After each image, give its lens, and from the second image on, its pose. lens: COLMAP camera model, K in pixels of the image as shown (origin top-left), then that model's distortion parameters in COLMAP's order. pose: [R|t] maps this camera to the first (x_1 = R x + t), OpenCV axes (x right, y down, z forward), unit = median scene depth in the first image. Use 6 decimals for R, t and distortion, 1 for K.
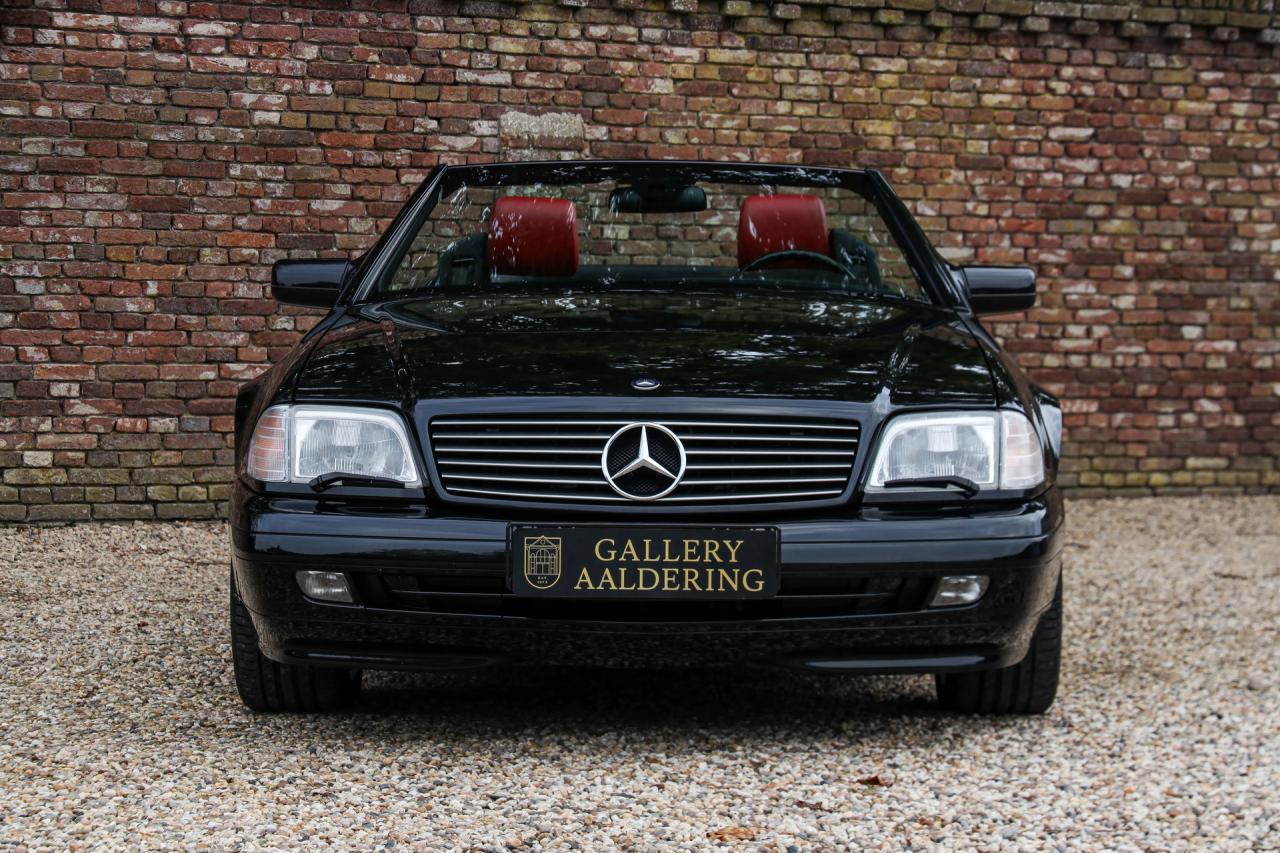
lens RADIAL K [[3032.1, 0, 643.3], [0, 3032.1, 400.6], [0, 0, 1]] dist [0.238459, 0.000000]
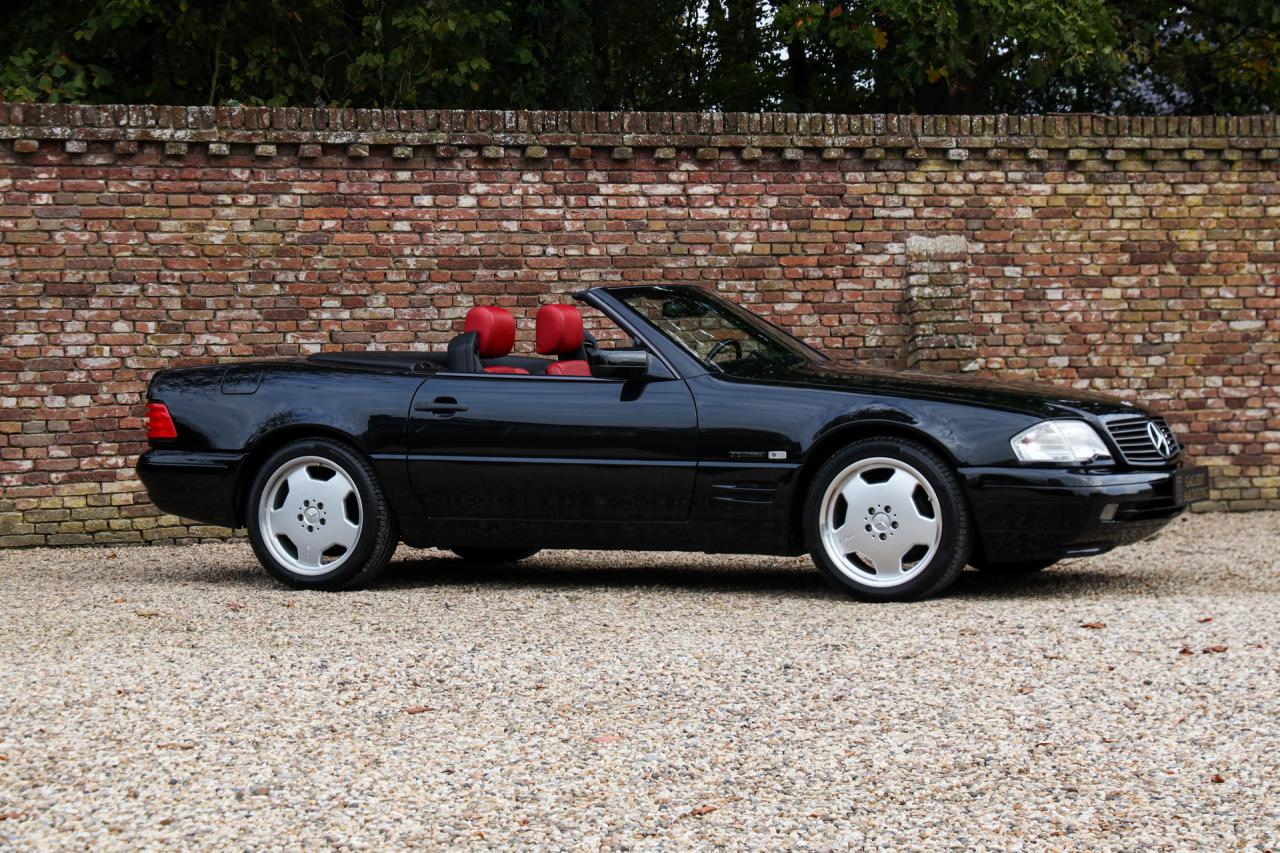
lens RADIAL K [[2734.3, 0, 671.7], [0, 2734.3, 405.0], [0, 0, 1]] dist [0.218703, 0.000000]
pose [[0.986594, -0.025374, -0.161212, 0.049124], [0.022594, 0.999563, -0.019058, 0.005362], [0.161625, 0.015161, 0.986736, -0.277128]]
